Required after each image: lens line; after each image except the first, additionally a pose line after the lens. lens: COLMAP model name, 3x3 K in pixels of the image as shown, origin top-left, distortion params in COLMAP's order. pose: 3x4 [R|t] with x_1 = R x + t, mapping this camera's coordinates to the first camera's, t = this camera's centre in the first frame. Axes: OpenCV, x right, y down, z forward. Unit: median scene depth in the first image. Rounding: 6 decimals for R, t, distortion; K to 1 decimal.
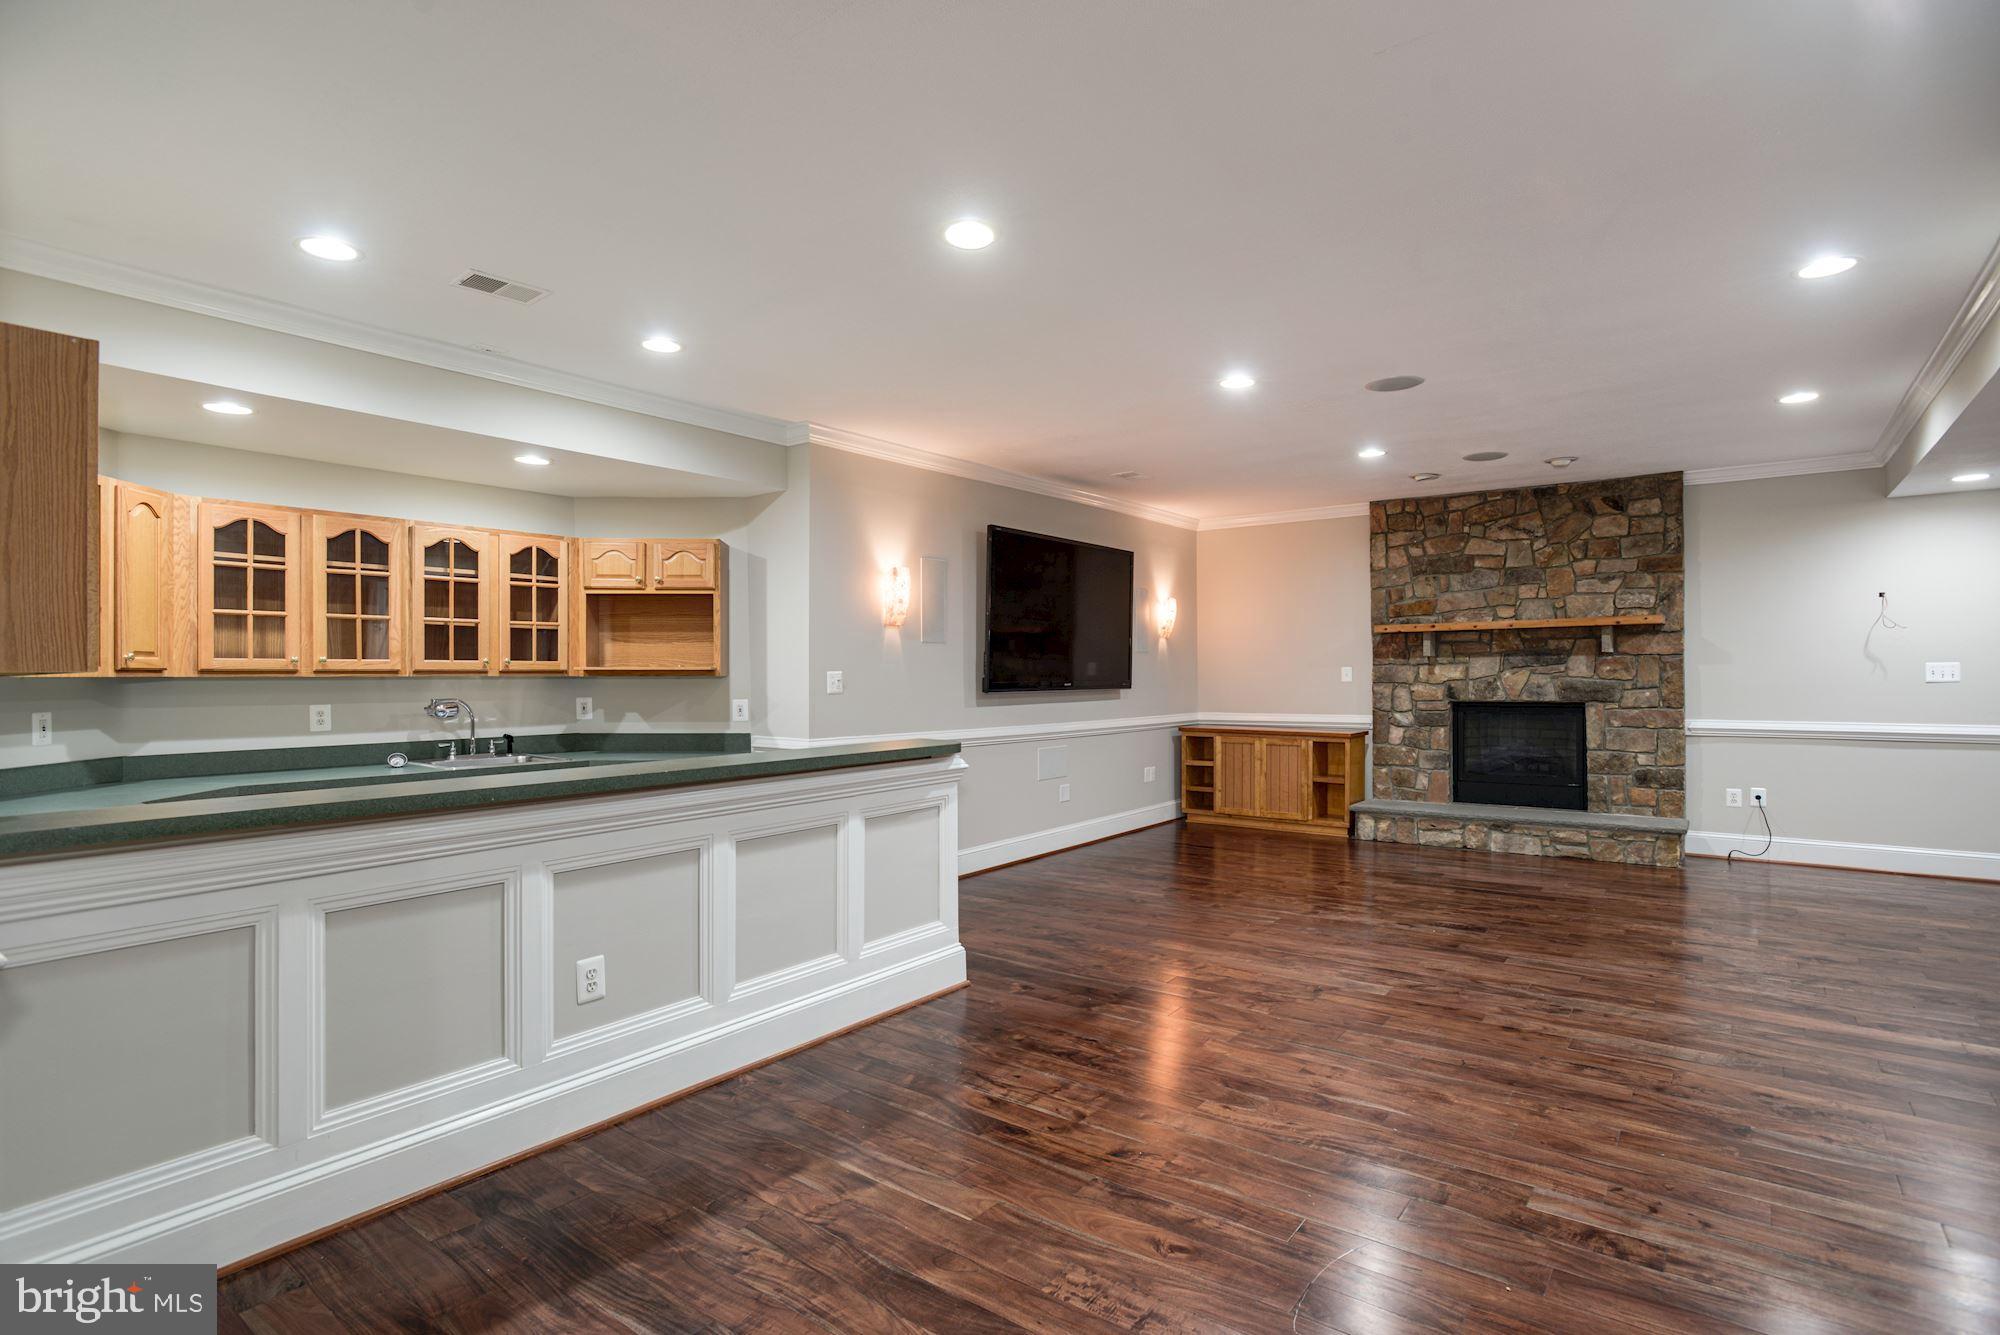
lens RADIAL K [[999.6, 0, 1010.0], [0, 999.6, 676.6], [0, 0, 1]] dist [-0.003785, 0.000338]
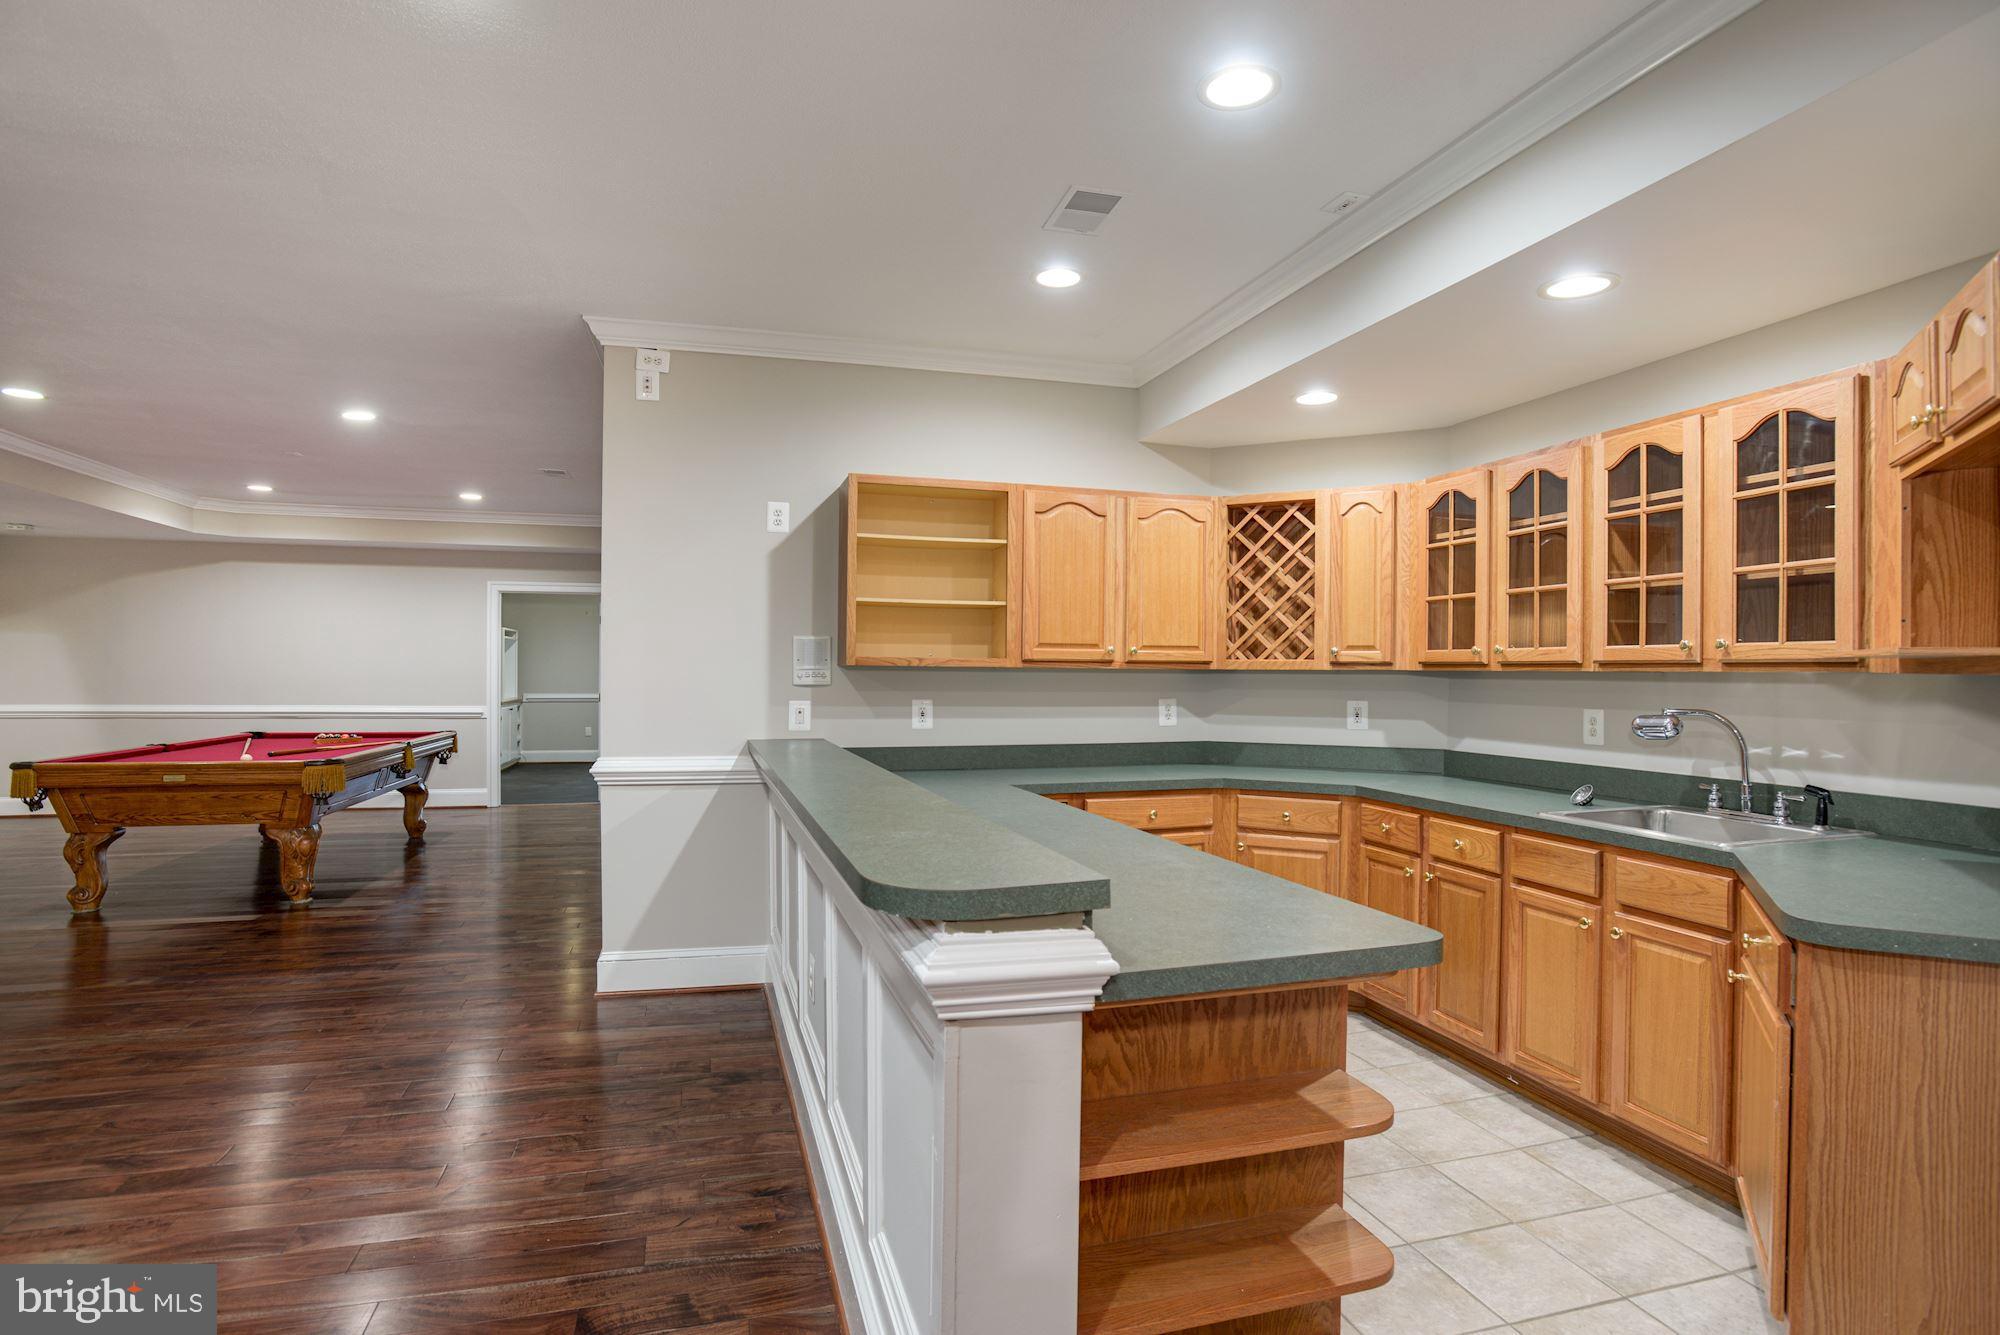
lens RADIAL K [[999.6, 0, 1010.0], [0, 999.6, 676.6], [0, 0, 1]] dist [-0.003785, 0.000338]
pose [[-0.583038, -0.000589, -0.812445, 0.439921], [-0.010670, 0.999919, 0.006933, 0.009212], [0.812375, 0.012711, -0.582997, 2.870259]]
